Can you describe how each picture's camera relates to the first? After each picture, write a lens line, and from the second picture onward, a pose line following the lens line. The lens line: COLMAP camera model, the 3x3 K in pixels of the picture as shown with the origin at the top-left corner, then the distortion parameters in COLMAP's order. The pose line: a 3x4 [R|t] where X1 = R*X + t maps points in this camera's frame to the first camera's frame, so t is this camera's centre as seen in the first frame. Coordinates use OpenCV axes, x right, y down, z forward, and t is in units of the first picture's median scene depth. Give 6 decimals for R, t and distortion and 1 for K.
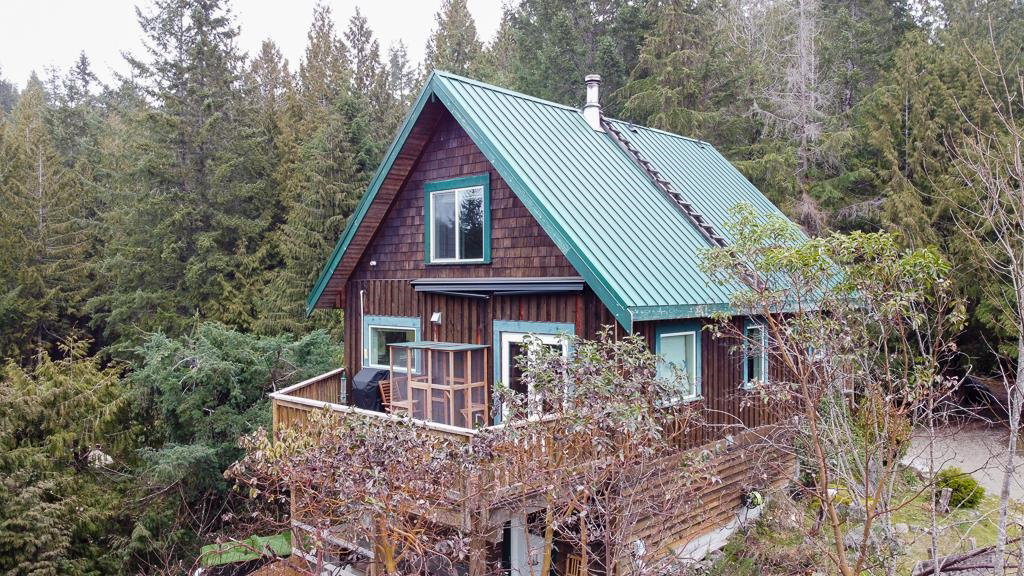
lens RADIAL K [[754.6, 0, 511.1], [0, 754.6, 294.5], [0, 0, 1]] dist [0.009589, 0.003106]
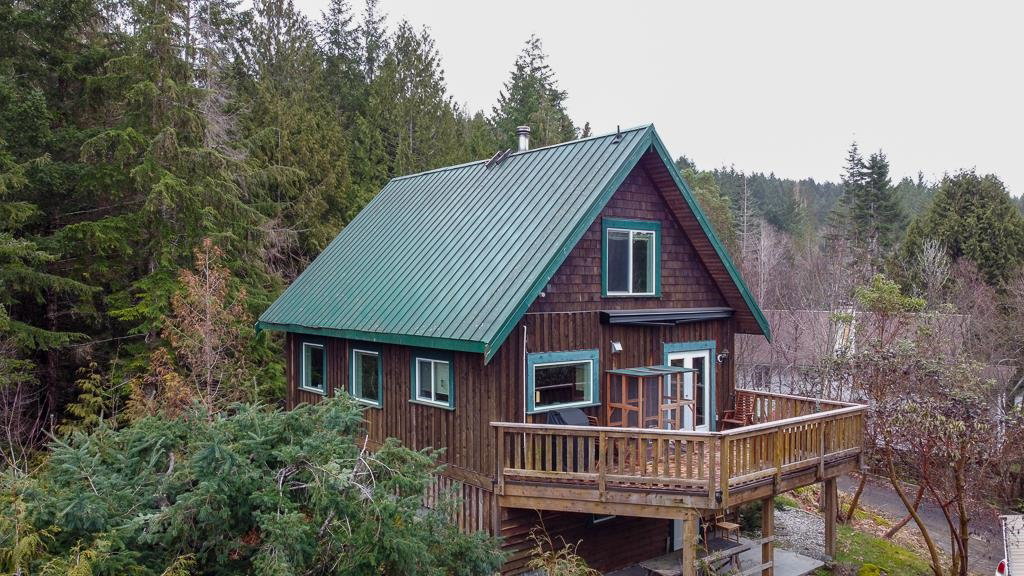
lens RADIAL K [[754.6, 0, 511.1], [0, 754.6, 294.5], [0, 0, 1]] dist [0.009589, 0.003106]
pose [[0.148825, -0.003707, 0.988857, -1.128670], [0.019093, 0.999817, 0.000875, -0.045465], [-0.988679, 0.018750, 0.148869, 0.950359]]
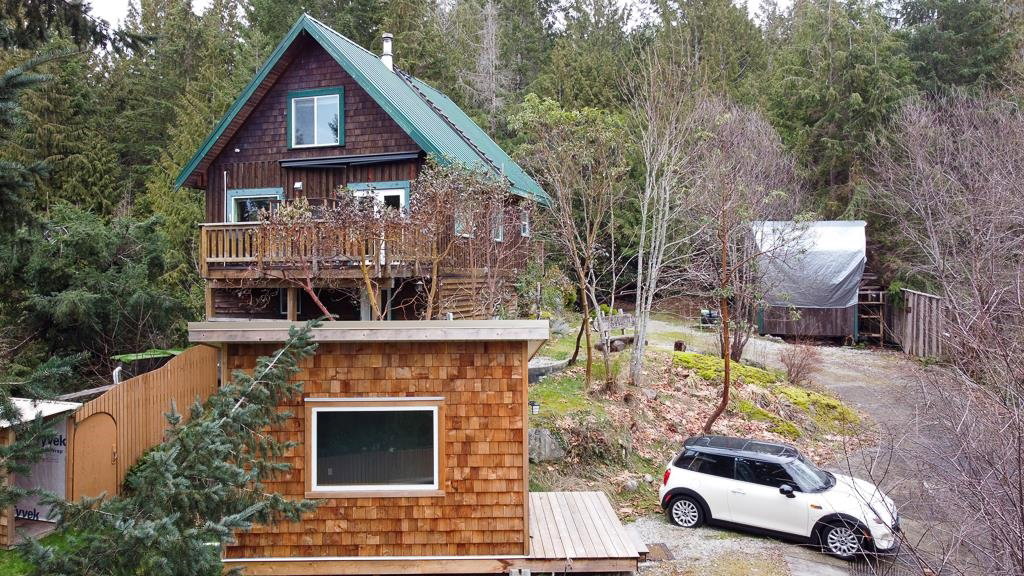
lens RADIAL K [[760.3, 0, 466.0], [0, 760.3, 249.3], [0, 0, 1]] dist [0.008119, 0.004656]
pose [[0.922461, 0.011437, 0.385921, -0.345905], [0.006821, 0.998922, -0.045908, 0.210926], [-0.386030, 0.044981, 0.921389, -0.424184]]
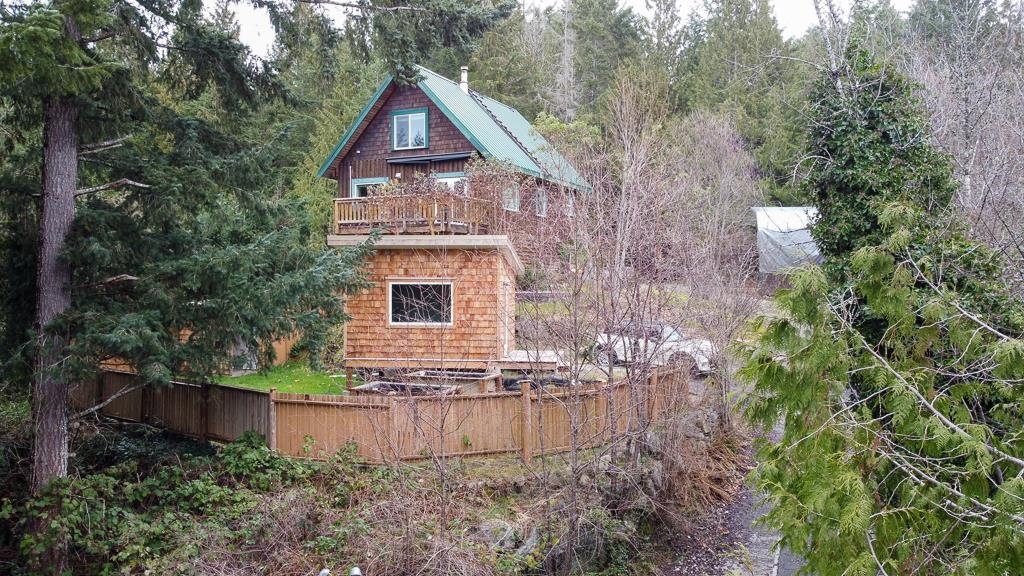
lens RADIAL K [[754.6, 0, 511.1], [0, 754.6, 294.5], [0, 0, 1]] dist [0.009589, 0.003106]
pose [[0.958703, 0.004497, 0.284373, -0.379246], [-0.006297, 0.999966, 0.005416, 0.336321], [-0.284339, -0.006983, 0.958698, -1.069032]]
